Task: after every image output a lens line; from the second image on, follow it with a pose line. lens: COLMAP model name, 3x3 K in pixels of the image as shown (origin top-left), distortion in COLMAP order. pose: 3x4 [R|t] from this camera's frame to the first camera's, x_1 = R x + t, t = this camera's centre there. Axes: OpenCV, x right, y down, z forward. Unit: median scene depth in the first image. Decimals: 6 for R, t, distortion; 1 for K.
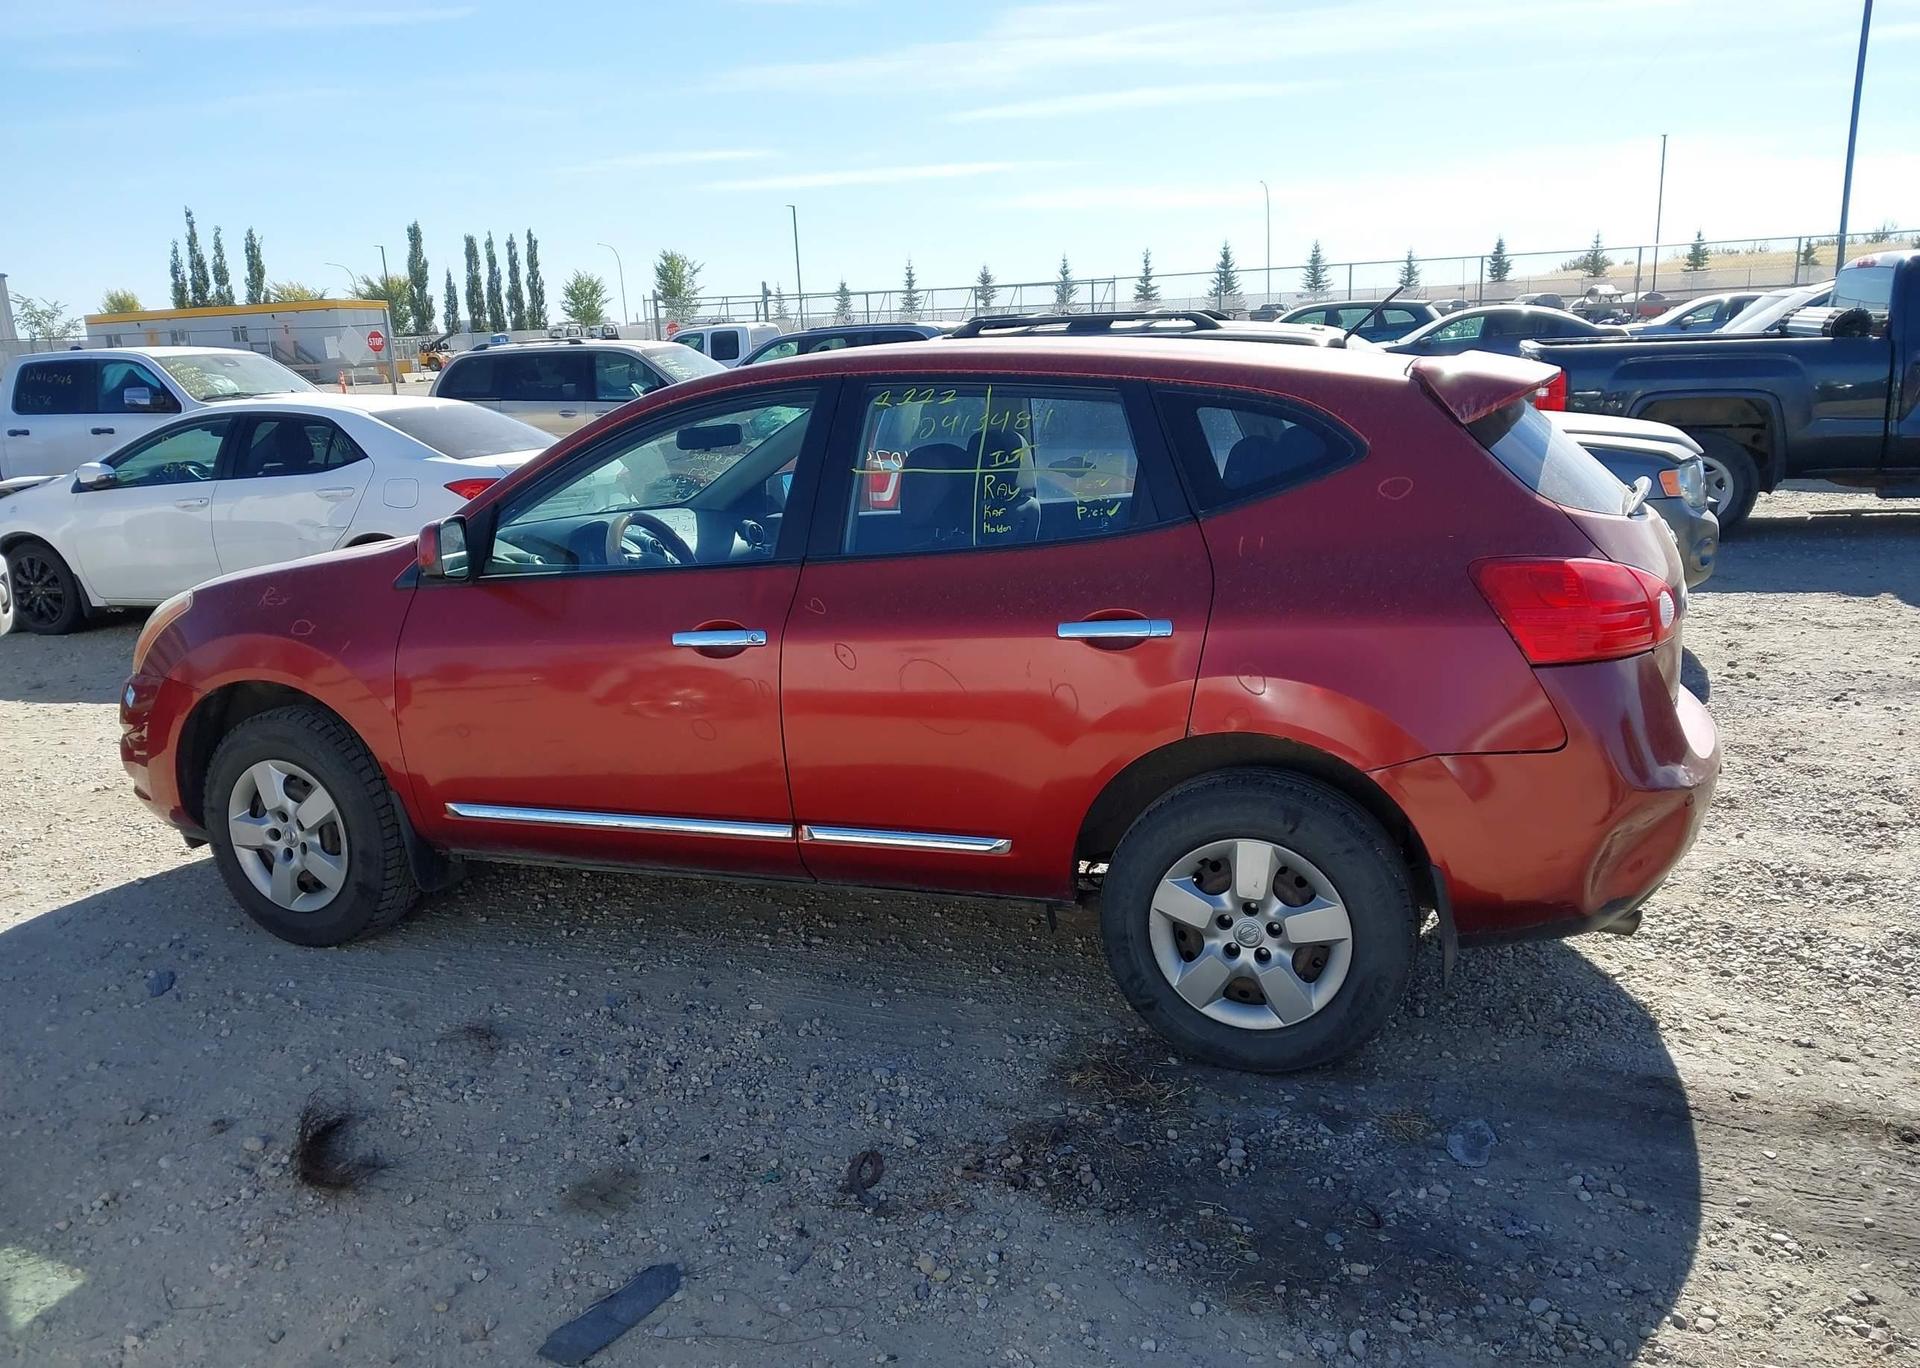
lens RADIAL K [[1514.4, 0, 949.3], [0, 1514.4, 688.7], [0, 0, 1]] dist [0.020210, -0.011995]
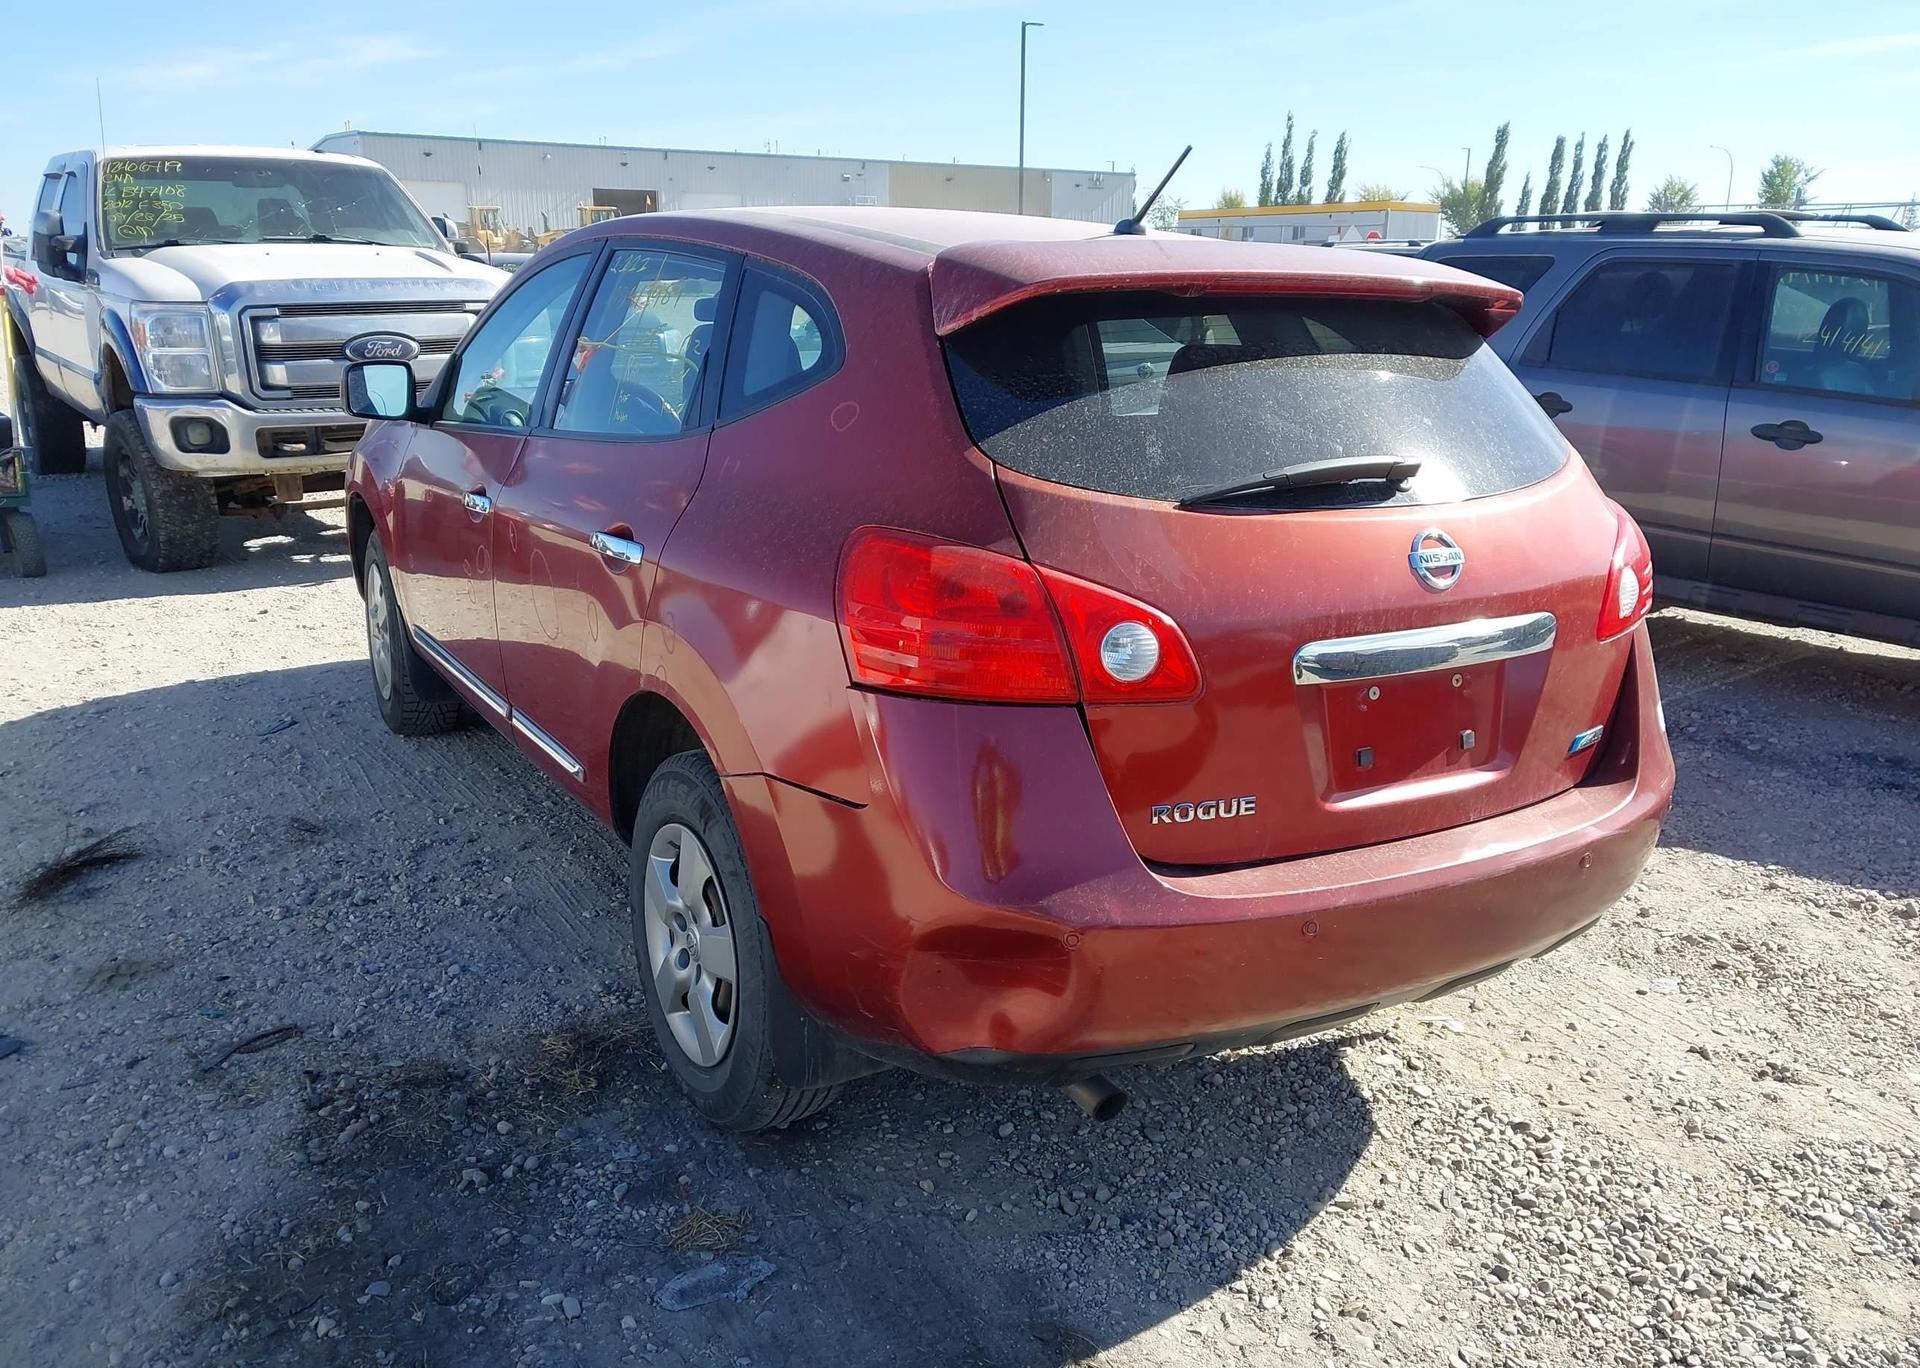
lens RADIAL K [[1514.4, 0, 947.7], [0, 1514.4, 689.3], [0, 0, 1]] dist [0.020210, -0.011995]
pose [[0.787211, 0.213802, -0.578436, 0.708218], [-0.180019, 0.976794, 0.116050, -0.086725], [0.589824, 0.012773, 0.807431, 0.395208]]
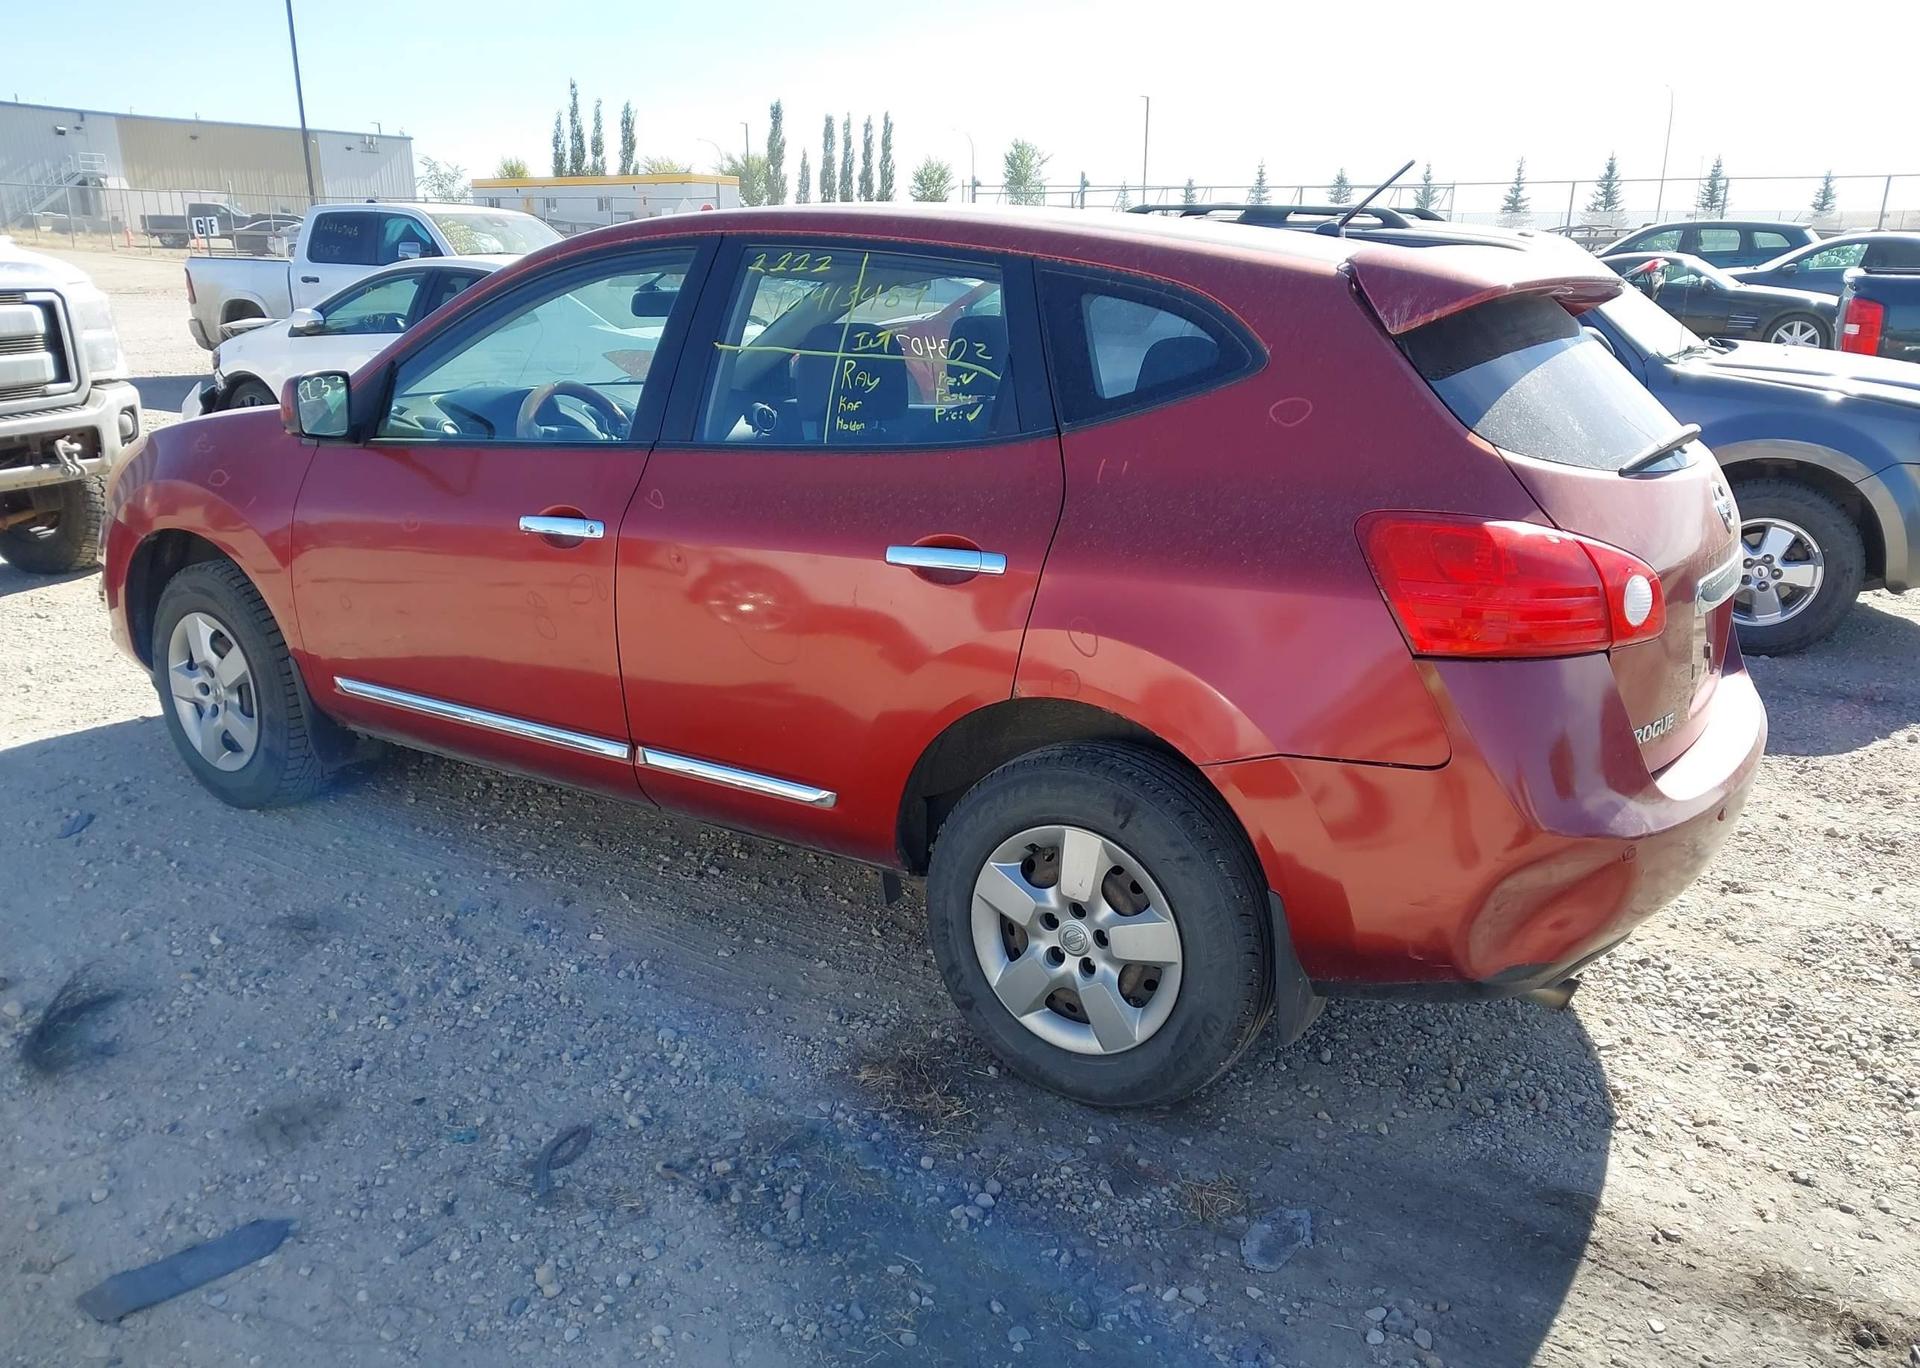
lens RADIAL K [[1514.4, 0, 952.3], [0, 1514.4, 697.8], [0, 0, 1]] dist [0.020210, -0.011995]
pose [[0.974926, 0.111130, -0.192792, 0.262075], [-0.097606, 0.992139, 0.078311, -0.026754], [0.199979, -0.057530, 0.978110, 0.172281]]
